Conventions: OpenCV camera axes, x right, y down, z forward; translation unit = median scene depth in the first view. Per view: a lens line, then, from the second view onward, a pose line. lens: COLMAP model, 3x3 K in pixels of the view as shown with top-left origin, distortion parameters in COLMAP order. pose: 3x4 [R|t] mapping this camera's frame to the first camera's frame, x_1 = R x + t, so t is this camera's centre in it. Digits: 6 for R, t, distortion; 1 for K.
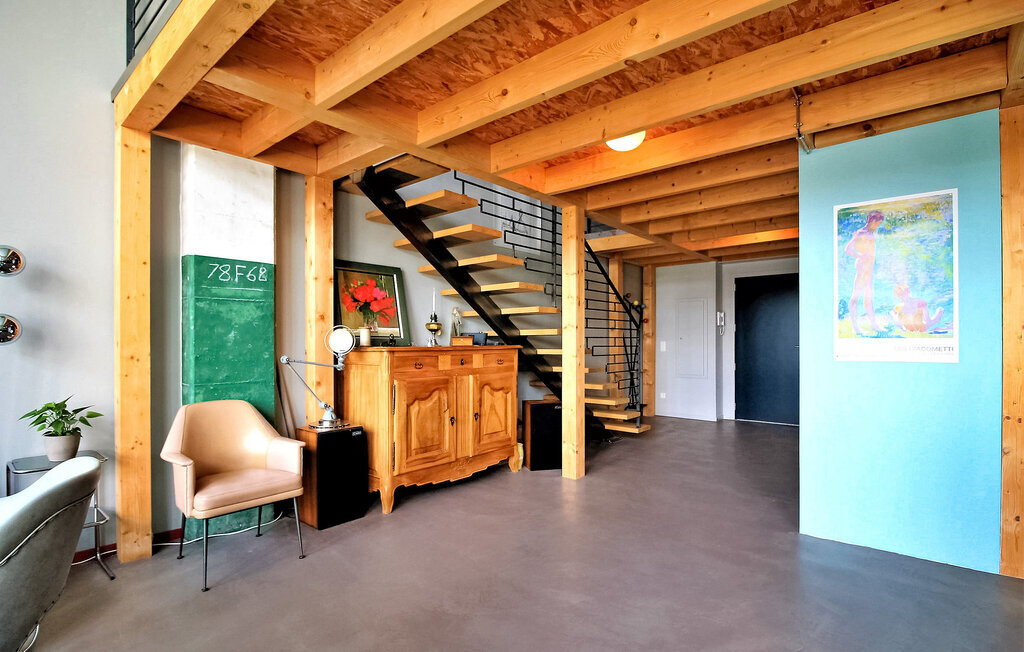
lens RADIAL K [[506.1, 0, 491.1], [0, 506.1, 345.1], [0, 0, 1]] dist [0.002757, -0.017581]
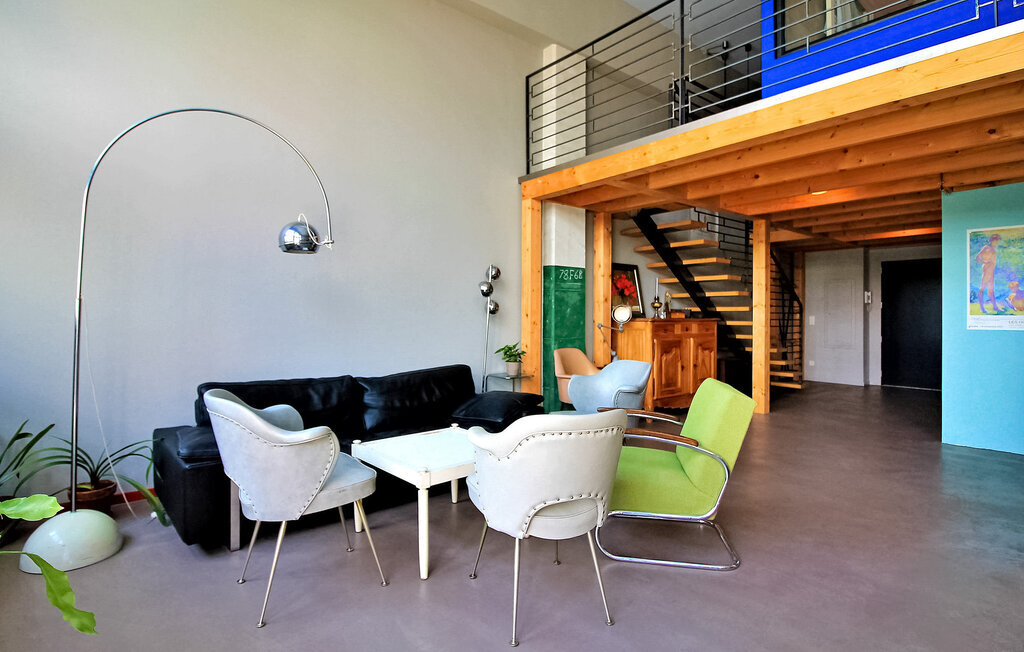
lens RADIAL K [[506.1, 0, 493.1], [0, 506.1, 312.4], [0, 0, 1]] dist [0.002757, -0.017581]
pose [[0.982627, 0.007106, -0.185454, -0.401569], [-0.009321, 0.999895, -0.011074, 0.006686], [0.185356, 0.012610, 0.982591, -0.670770]]
